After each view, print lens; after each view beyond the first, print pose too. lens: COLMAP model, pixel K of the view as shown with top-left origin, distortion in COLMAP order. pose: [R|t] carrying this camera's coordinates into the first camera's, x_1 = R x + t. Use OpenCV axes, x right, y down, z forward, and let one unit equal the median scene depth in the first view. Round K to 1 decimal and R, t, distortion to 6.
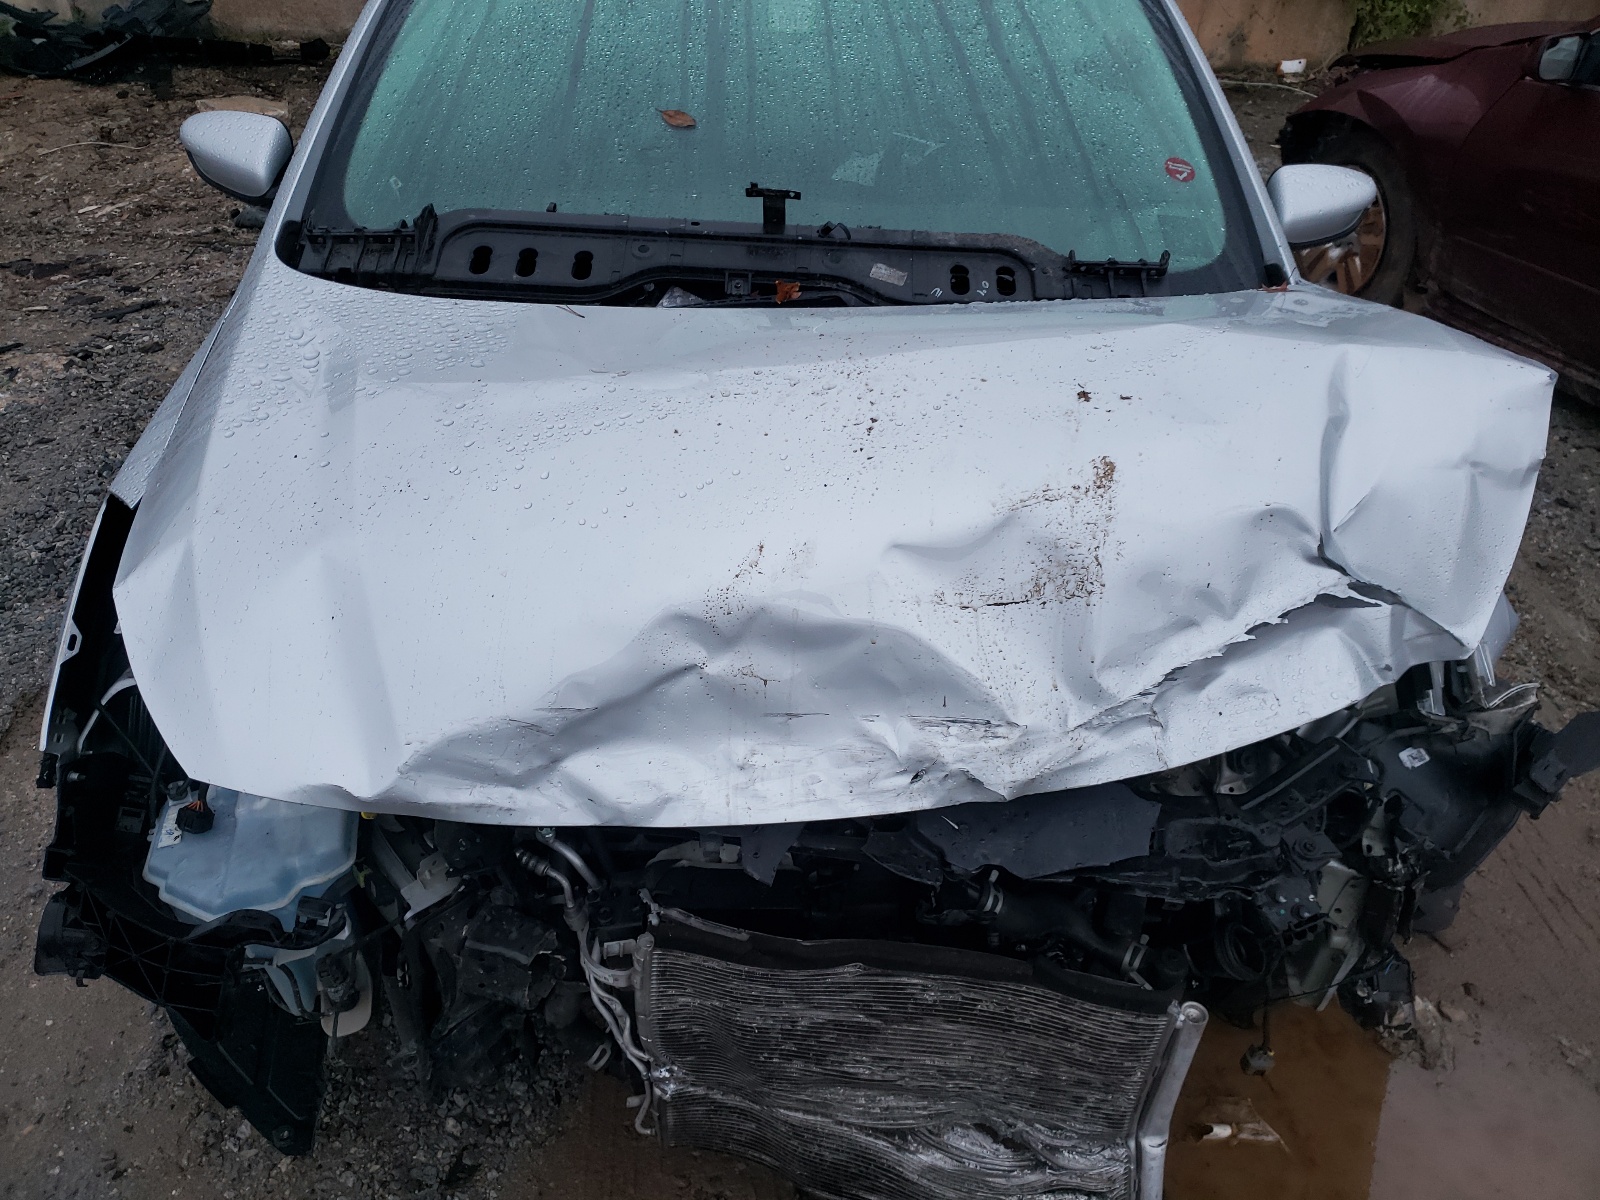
lens RADIAL K [[1286.7, 0, 800.0], [0, 1286.7, 600.0], [0, 0, 1]] dist [0.013345, -0.006314]
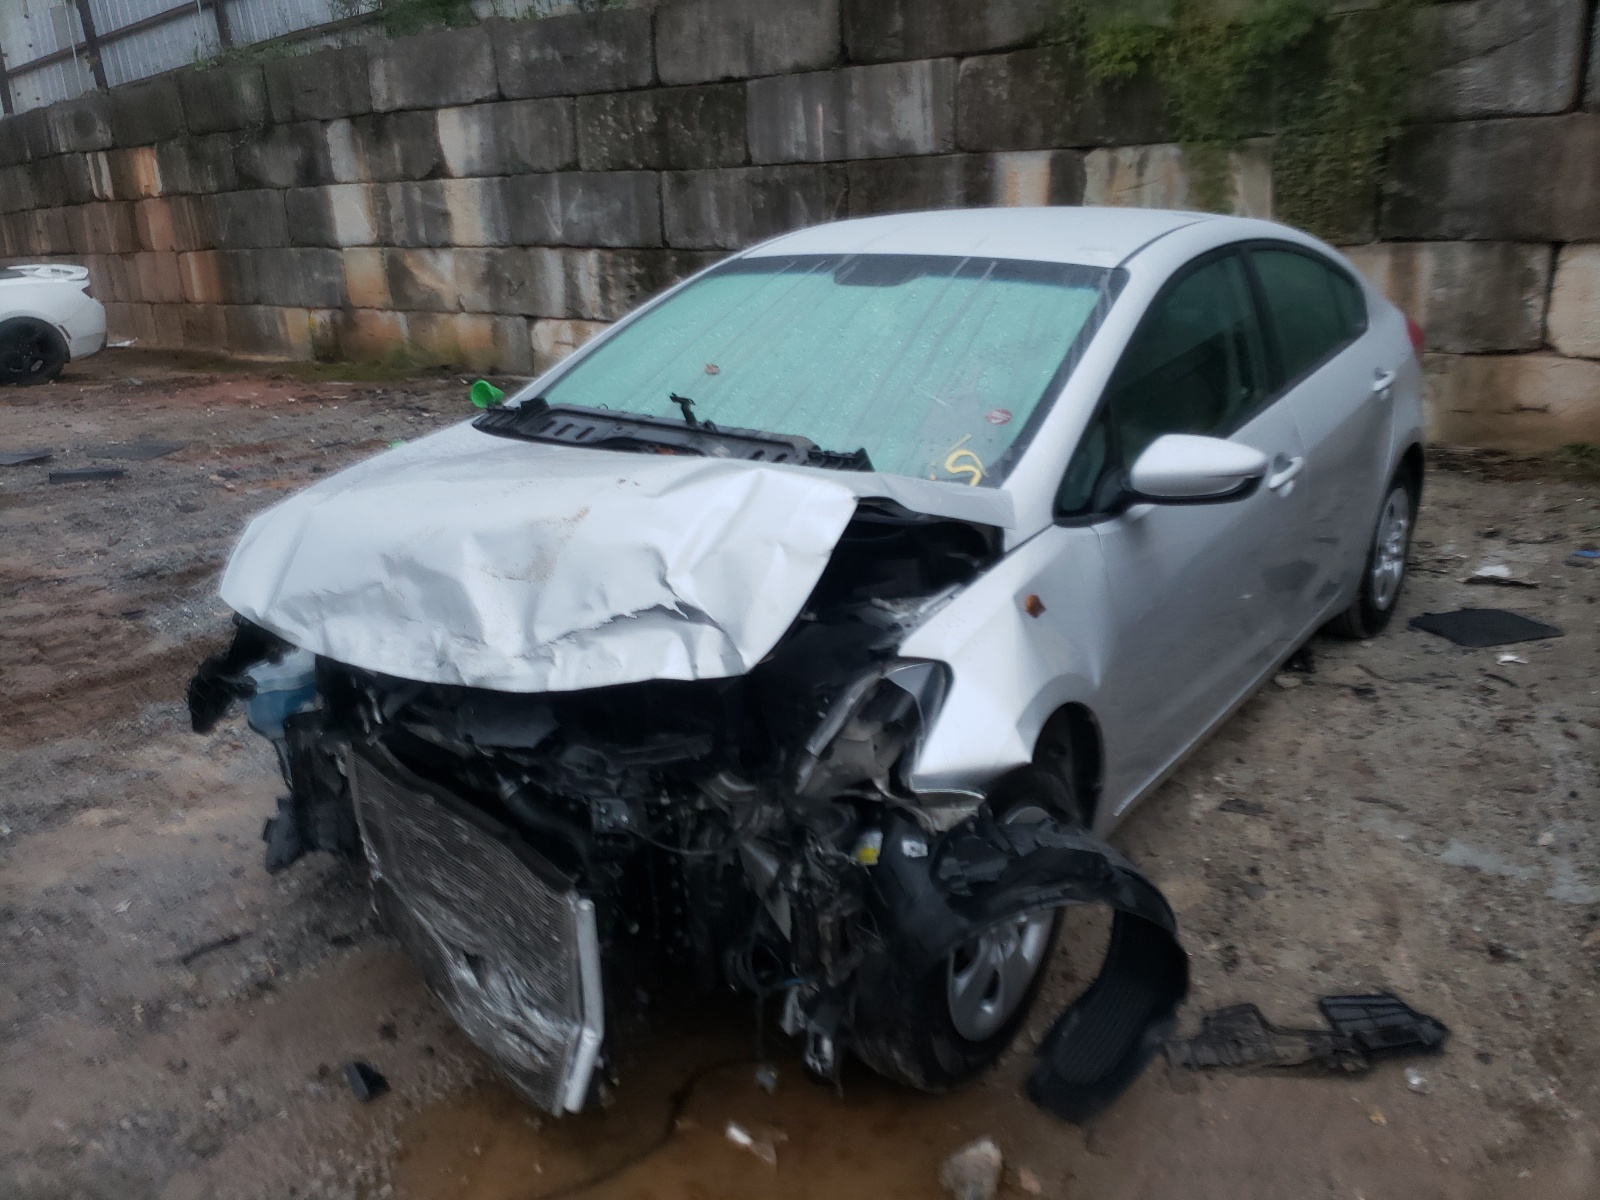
lens RADIAL K [[1245.0, 0, 760.1], [0, 1245.0, 605.5], [0, 0, 1]] dist [0.009688, 0.005165]
pose [[0.753021, 0.137594, -0.643450, 1.223953], [-0.318131, 0.932132, -0.172979, 0.180060], [0.575980, 0.334958, 0.745688, -0.013650]]
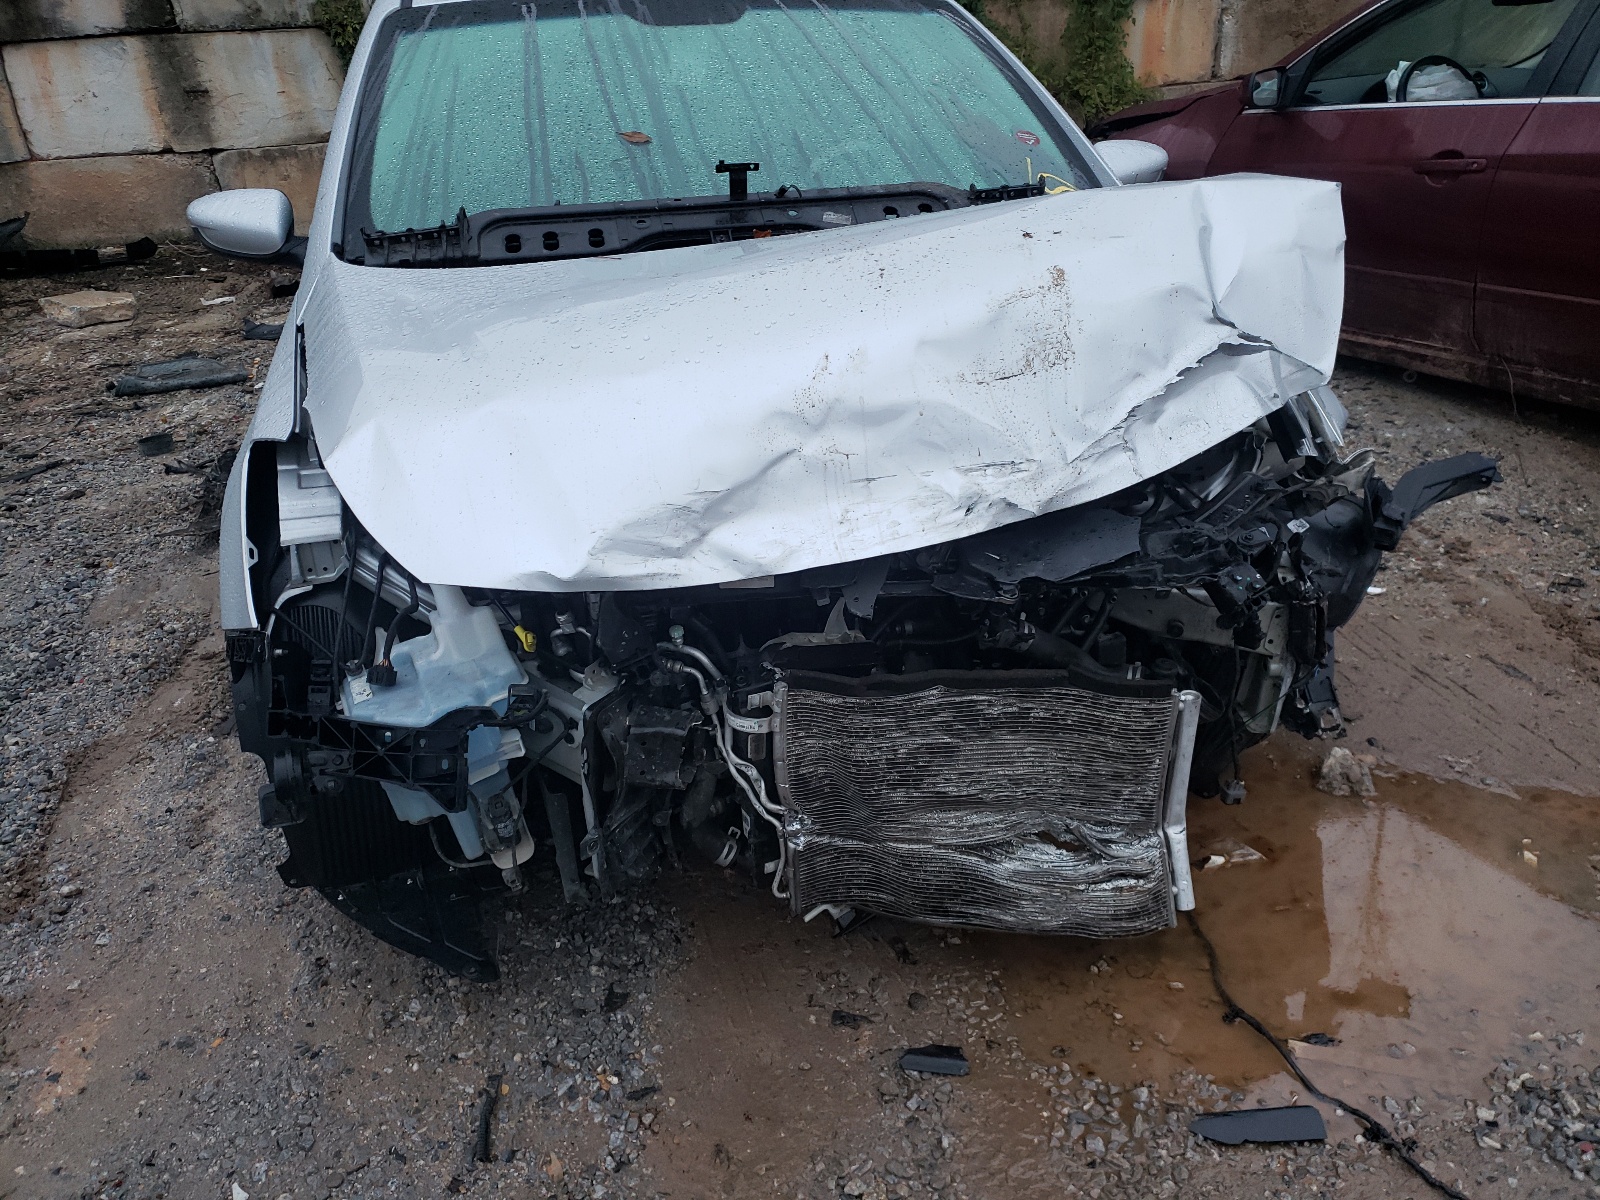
lens RADIAL K [[1289.1, 0, 813.0], [0, 1289.1, 624.9], [0, 0, 1]] dist [0.023413, -0.016227]
pose [[0.975591, -0.161754, 0.148521, -0.237405], [0.177659, 0.978910, -0.100858, 0.301298], [-0.129074, 0.124783, 0.983753, -0.230760]]
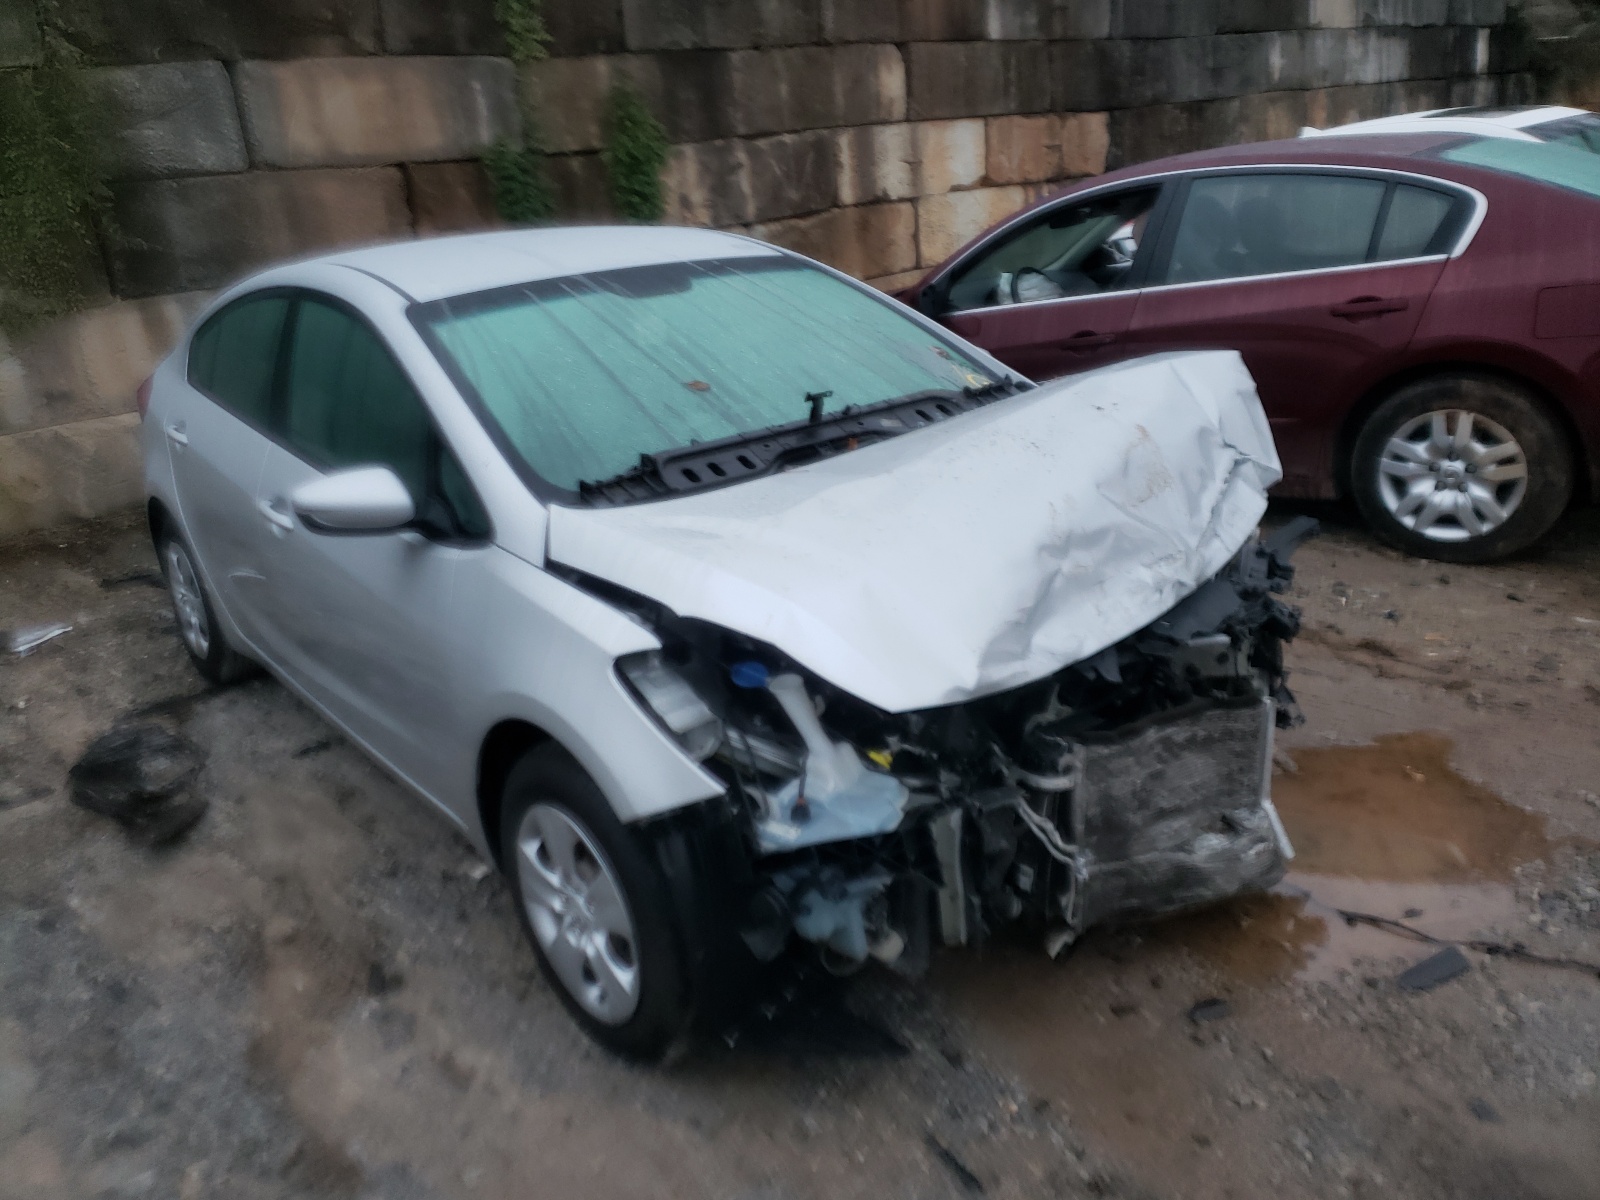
lens RADIAL K [[1286.7, 0, 800.0], [0, 1286.7, 600.0], [0, 0, 1]] dist [0.013345, -0.006314]
pose [[0.787906, -0.307802, 0.533350, -1.111651], [0.445108, 0.883187, -0.147852, 0.161033], [-0.425539, 0.353892, 0.832873, -0.285972]]
